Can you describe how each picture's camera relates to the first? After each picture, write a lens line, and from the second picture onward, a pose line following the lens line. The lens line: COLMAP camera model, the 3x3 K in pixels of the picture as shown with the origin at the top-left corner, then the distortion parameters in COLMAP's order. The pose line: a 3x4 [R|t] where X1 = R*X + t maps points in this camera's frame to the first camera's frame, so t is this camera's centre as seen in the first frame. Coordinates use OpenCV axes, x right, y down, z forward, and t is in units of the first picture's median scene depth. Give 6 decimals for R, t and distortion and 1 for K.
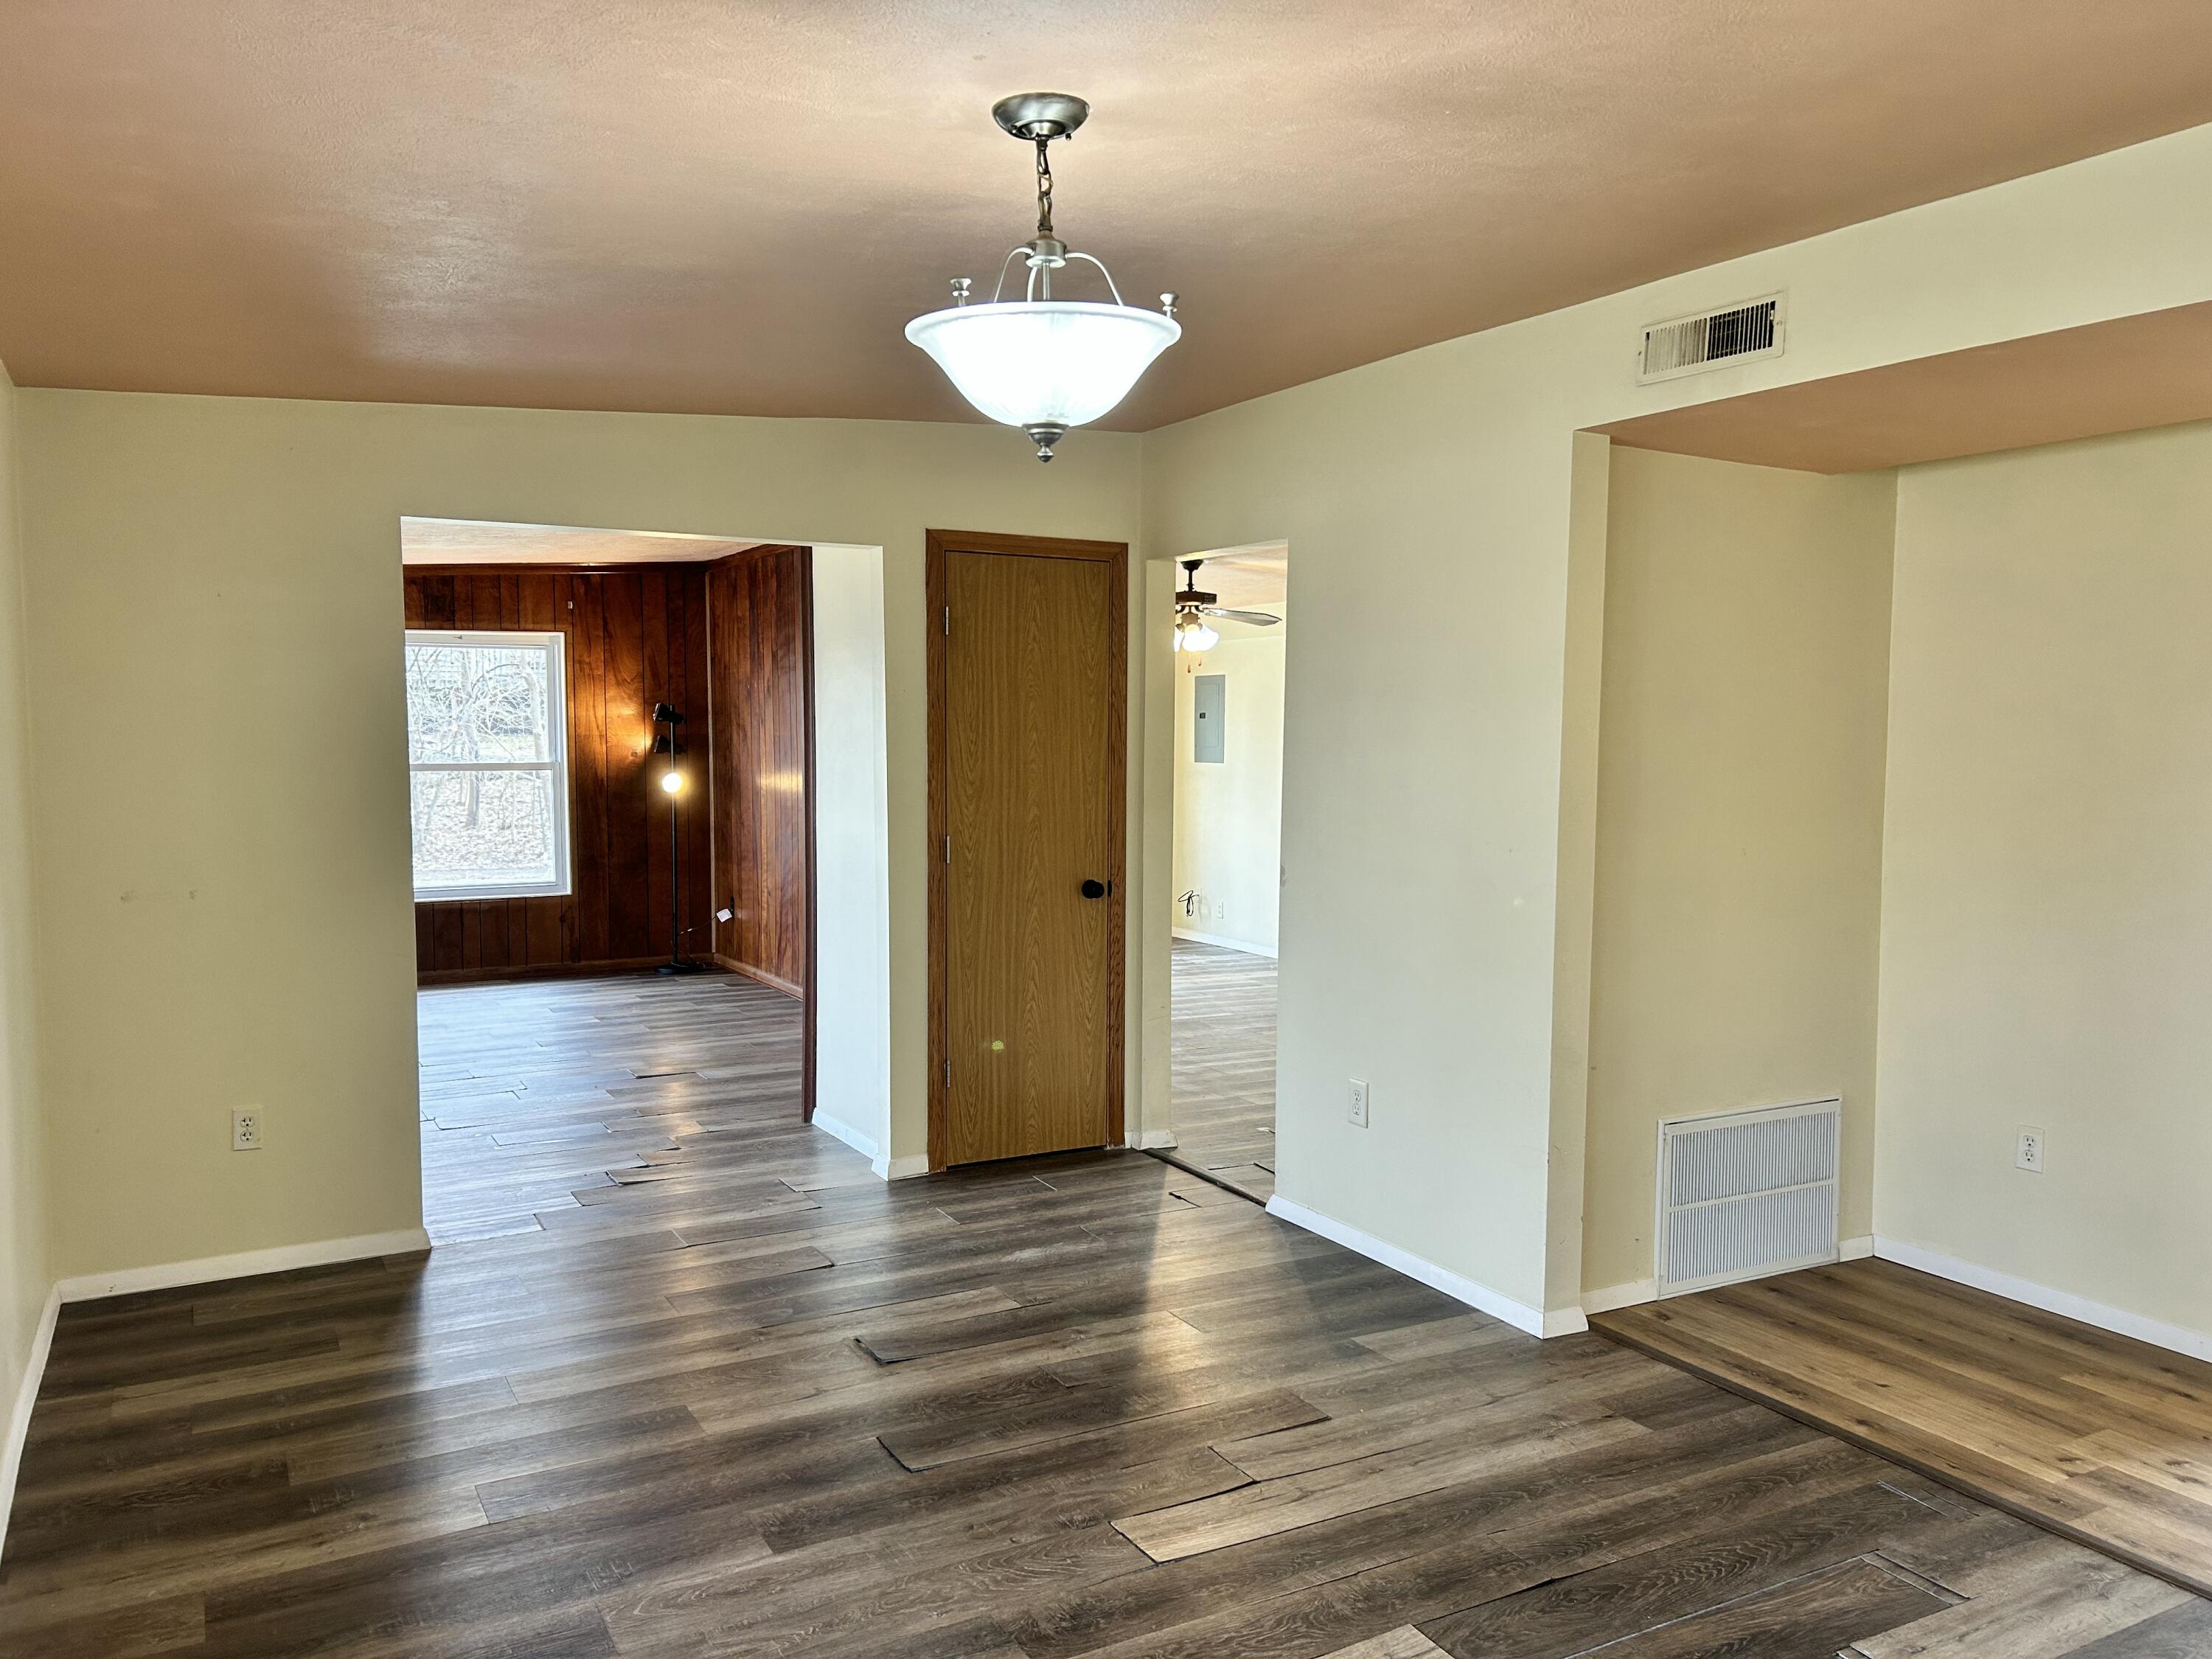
lens RADIAL K [[1653.6, 0, 1139.2], [0, 1653.6, 859.3], [0, 0, 1]] dist [0.037180, -0.005070]
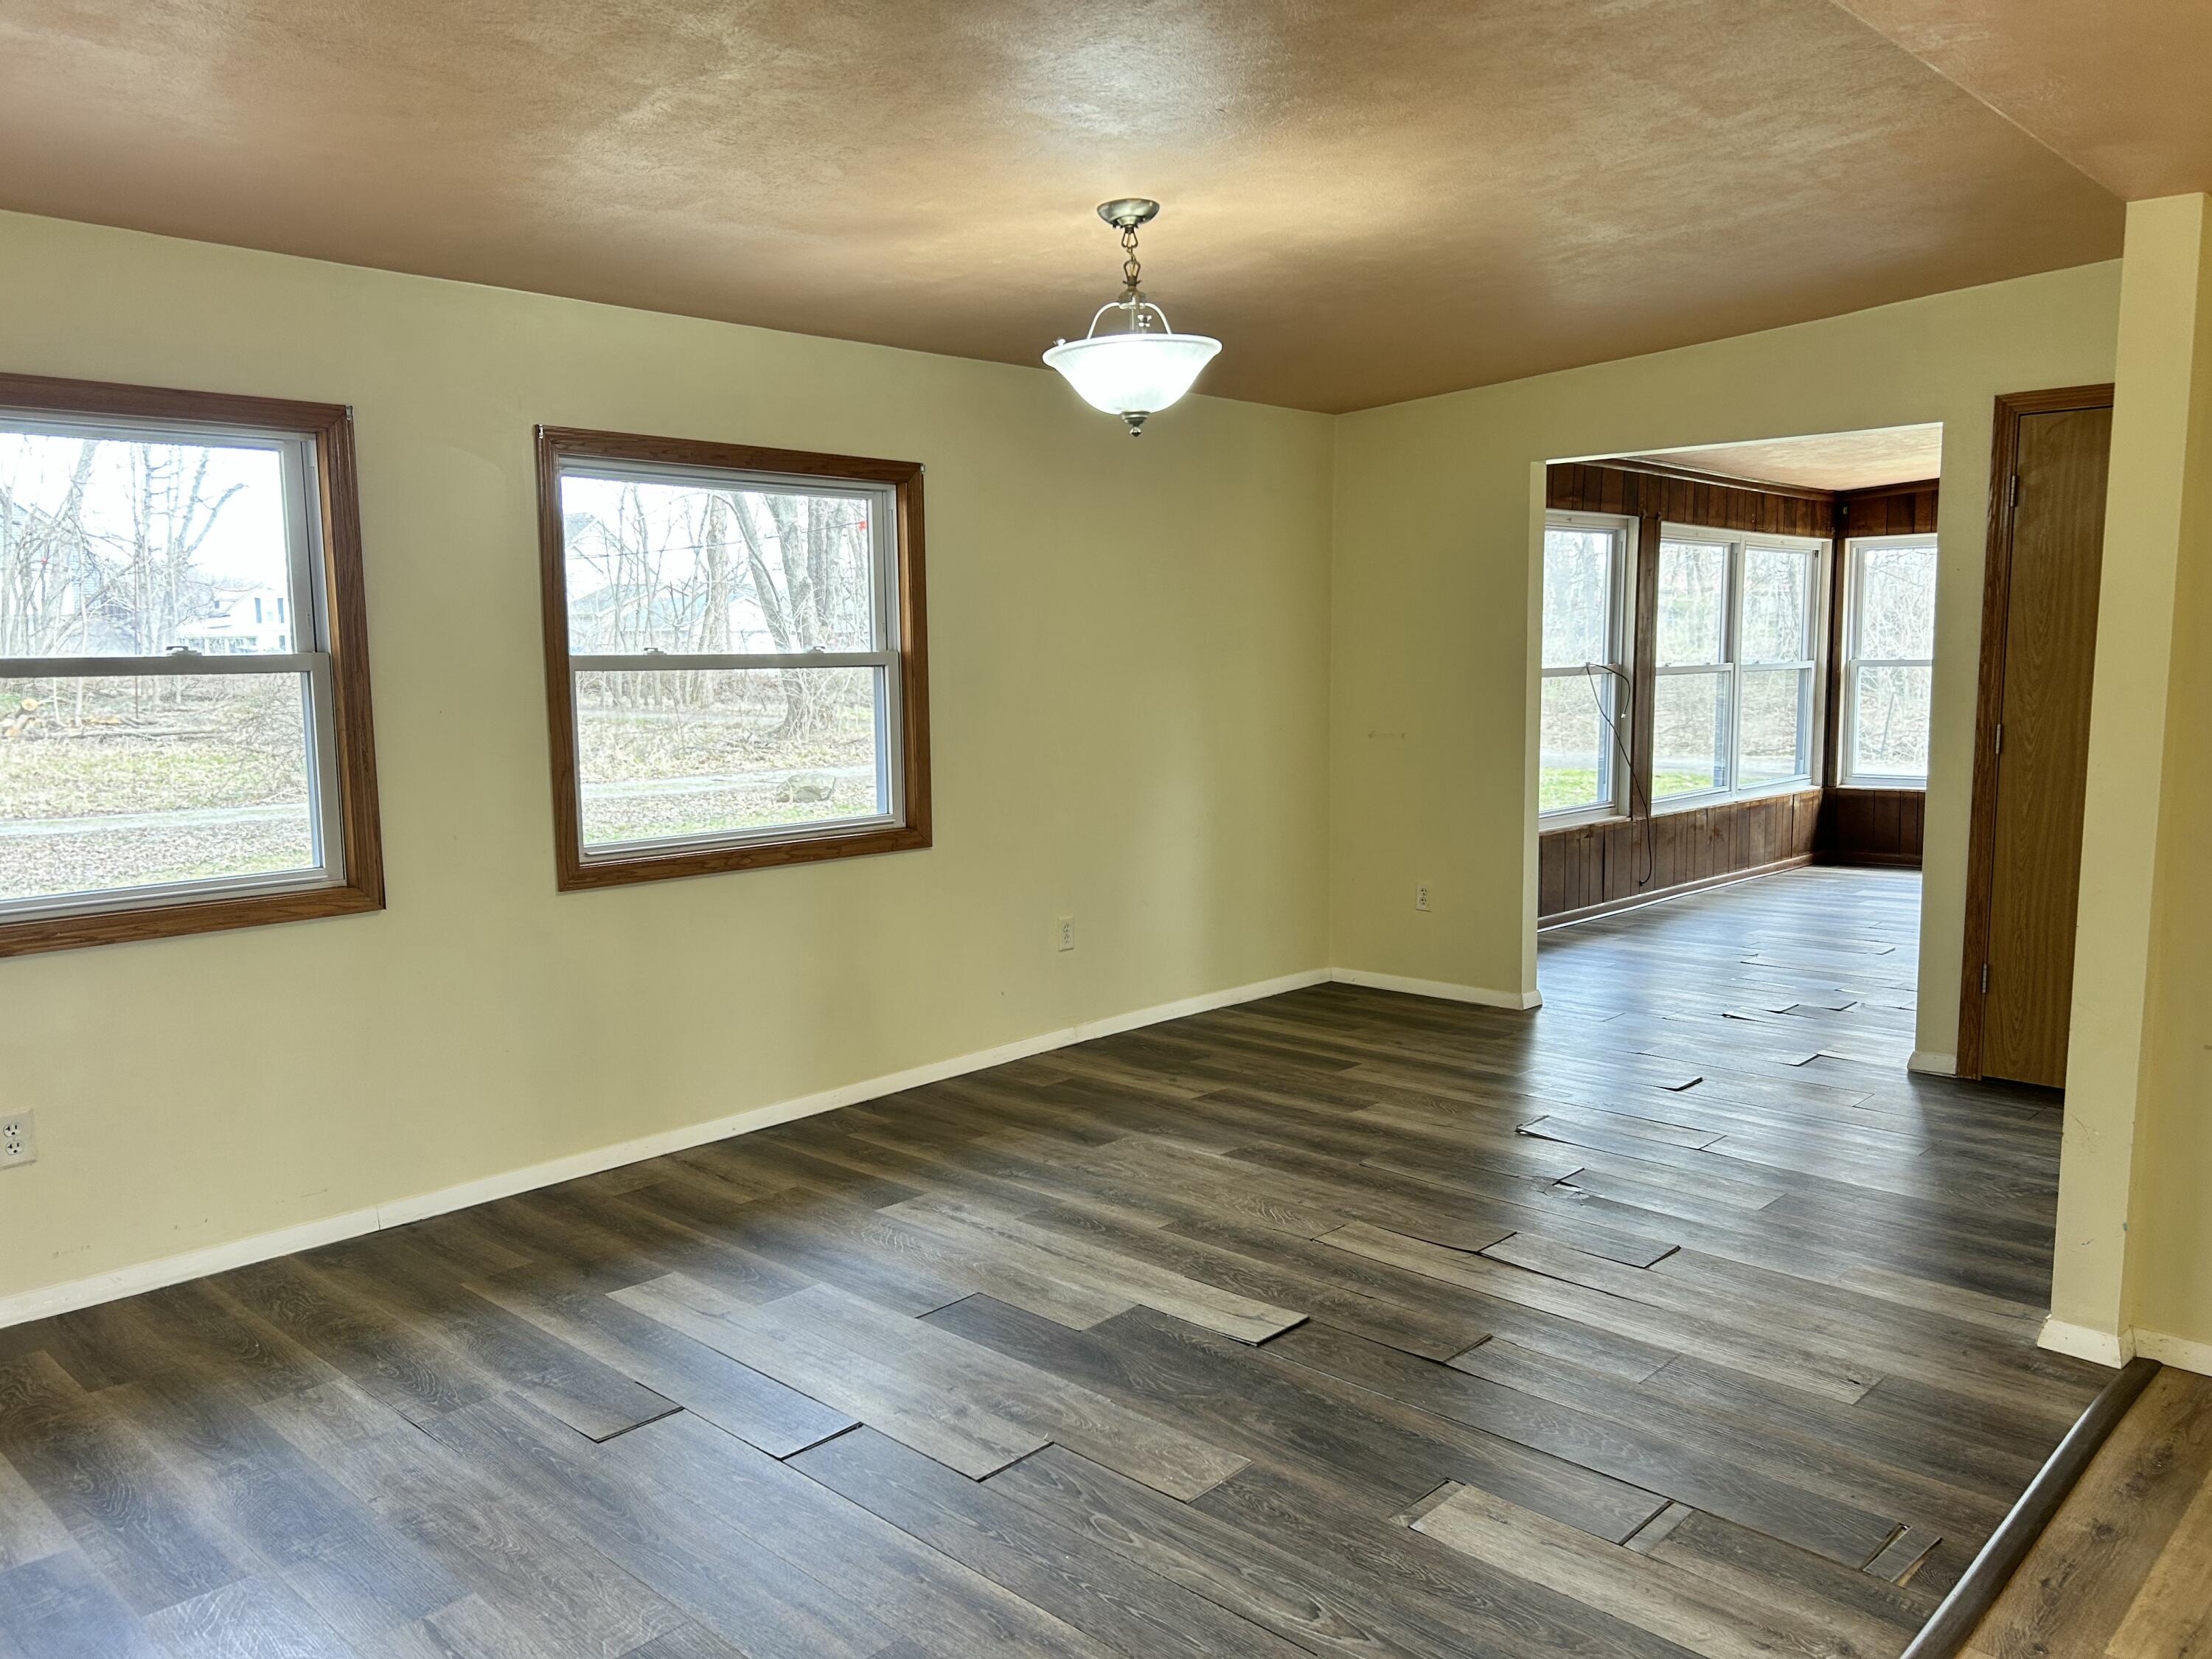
lens RADIAL K [[1676.7, 0, 1099.3], [0, 1676.7, 844.9], [0, 0, 1]] dist [0.081696, -0.098211]
pose [[0.292211, 0.105844, -0.950479, 0.653171], [-0.063399, 0.993814, 0.091178, -0.001668], [0.954250, 0.033616, 0.297114, 0.229300]]
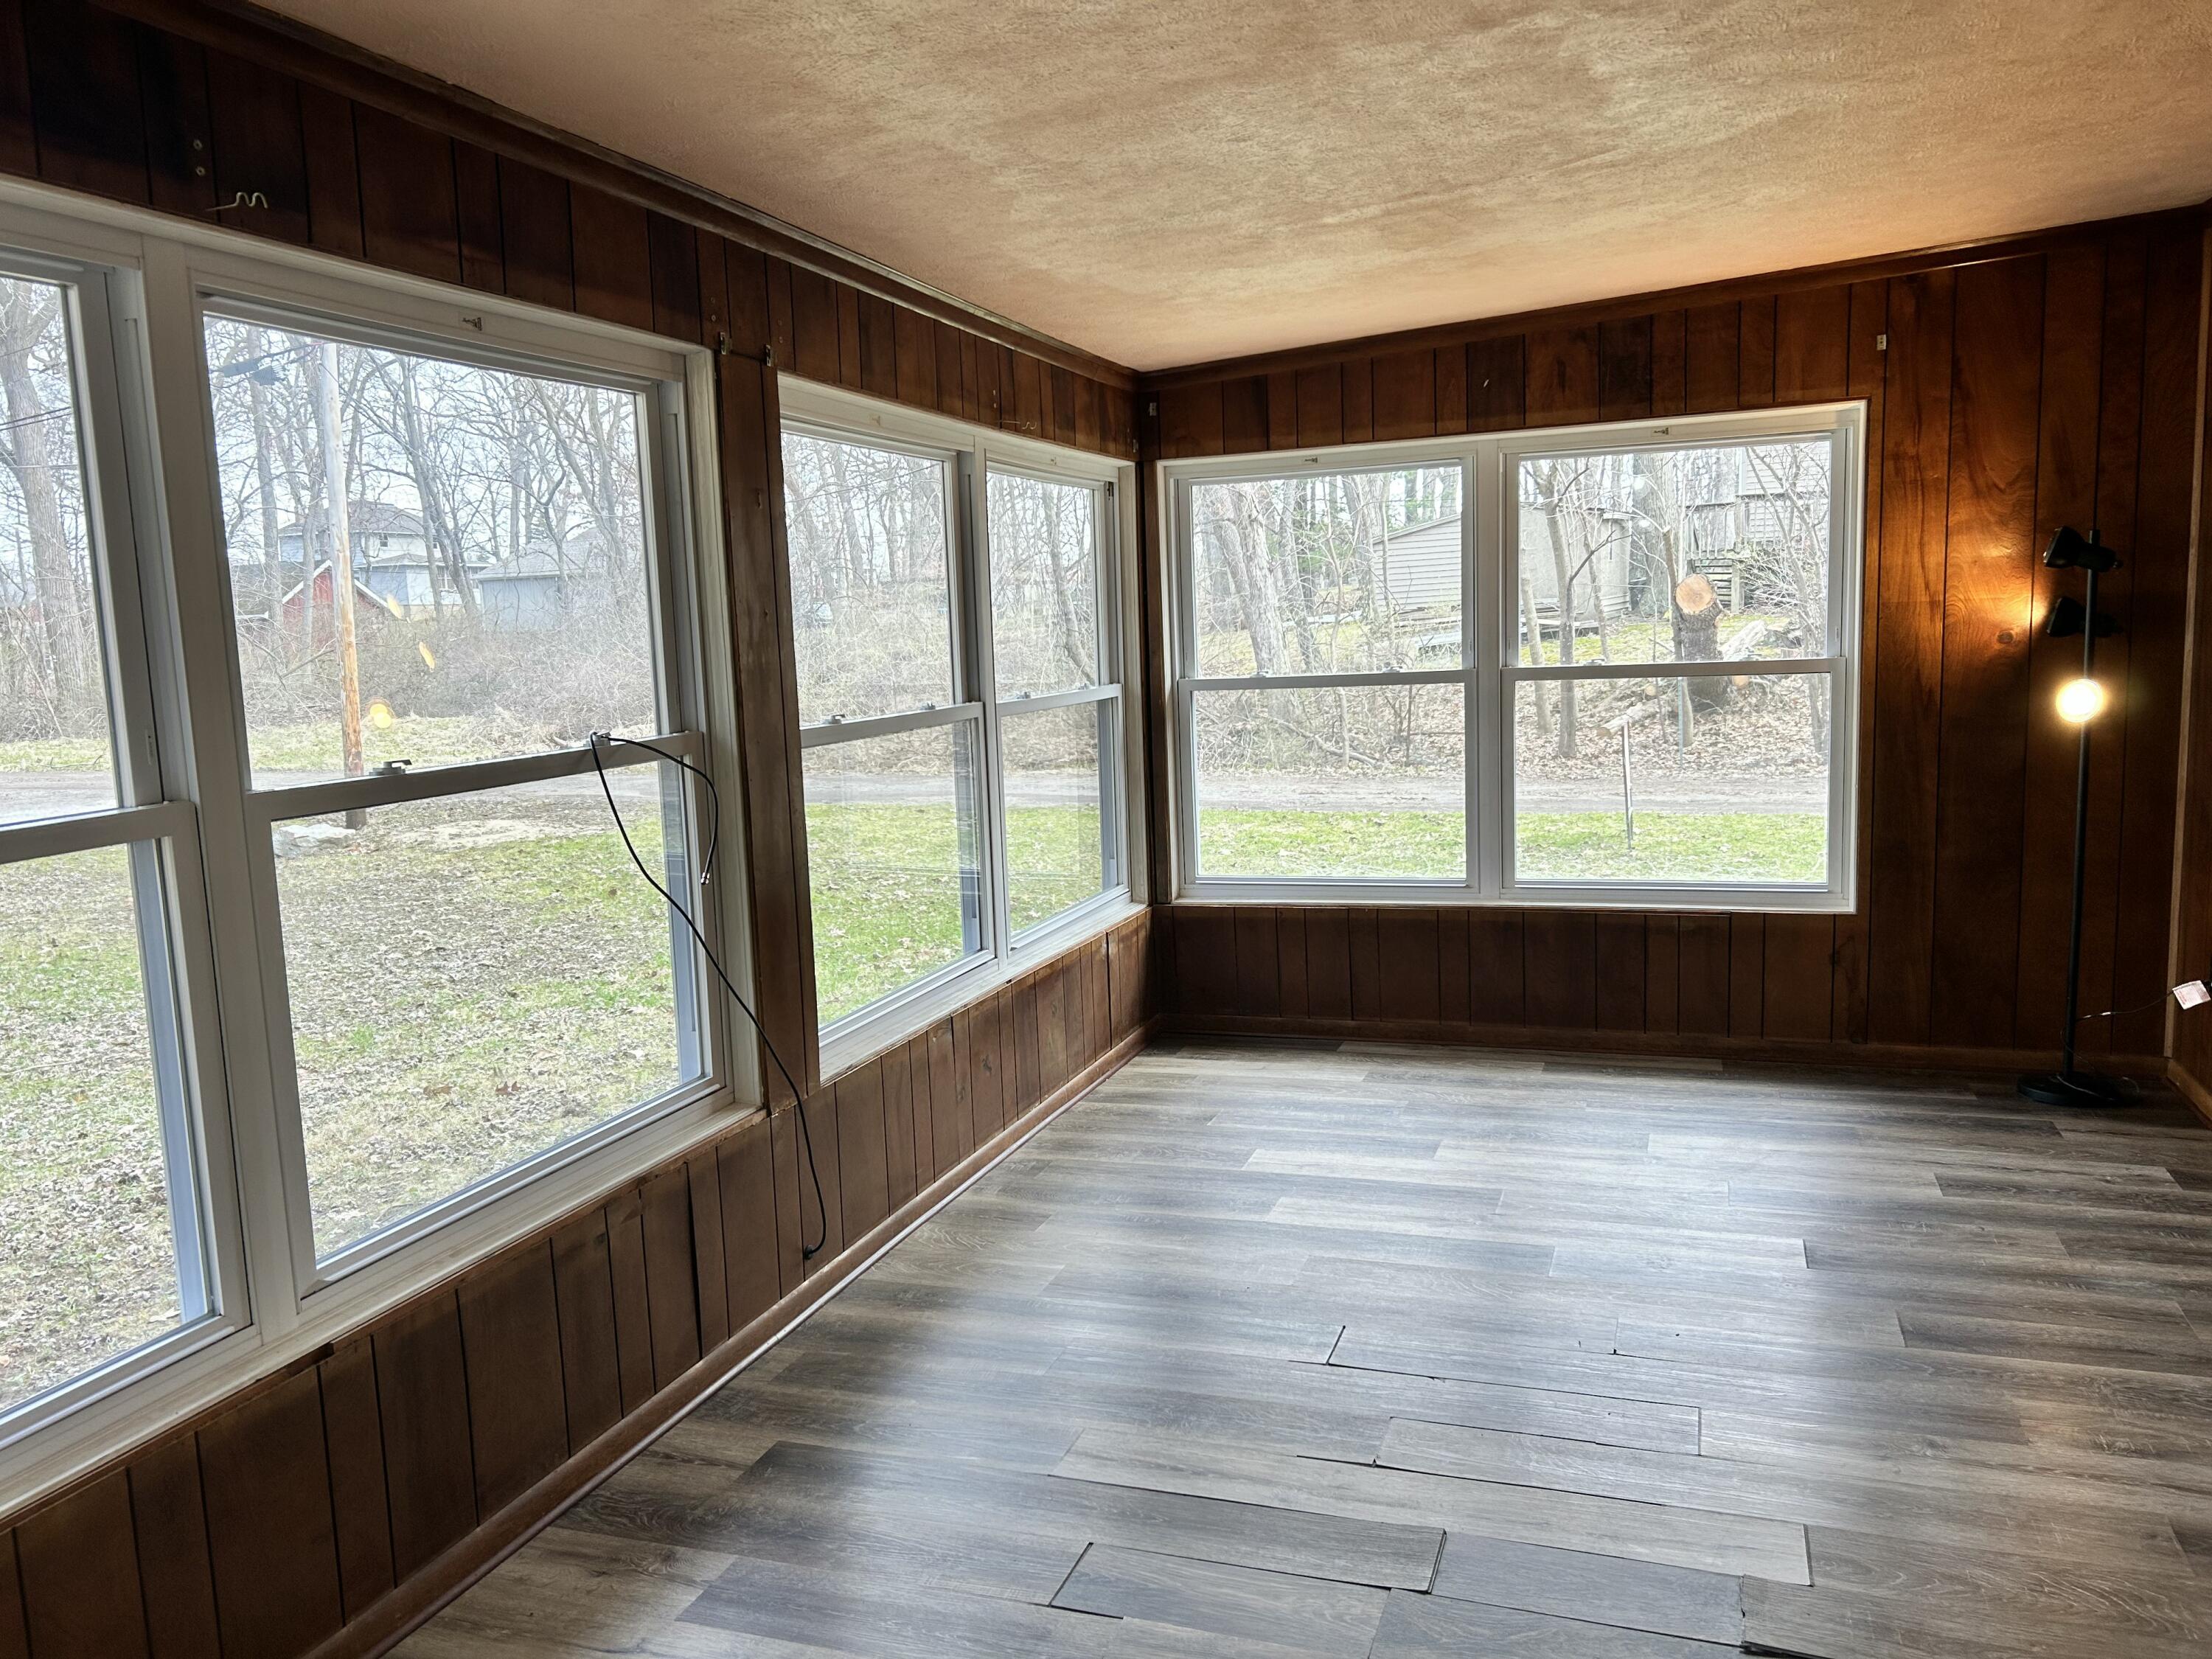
lens RADIAL K [[1676.7, 0, 1099.3], [0, 1676.7, 844.9], [0, 0, 1]] dist [0.081696, -0.098211]
pose [[0.650376, 0.072900, -0.756106, -0.176406], [-0.021683, 0.996760, 0.077453, -0.066846], [0.759303, -0.033979, 0.649850, 0.877616]]
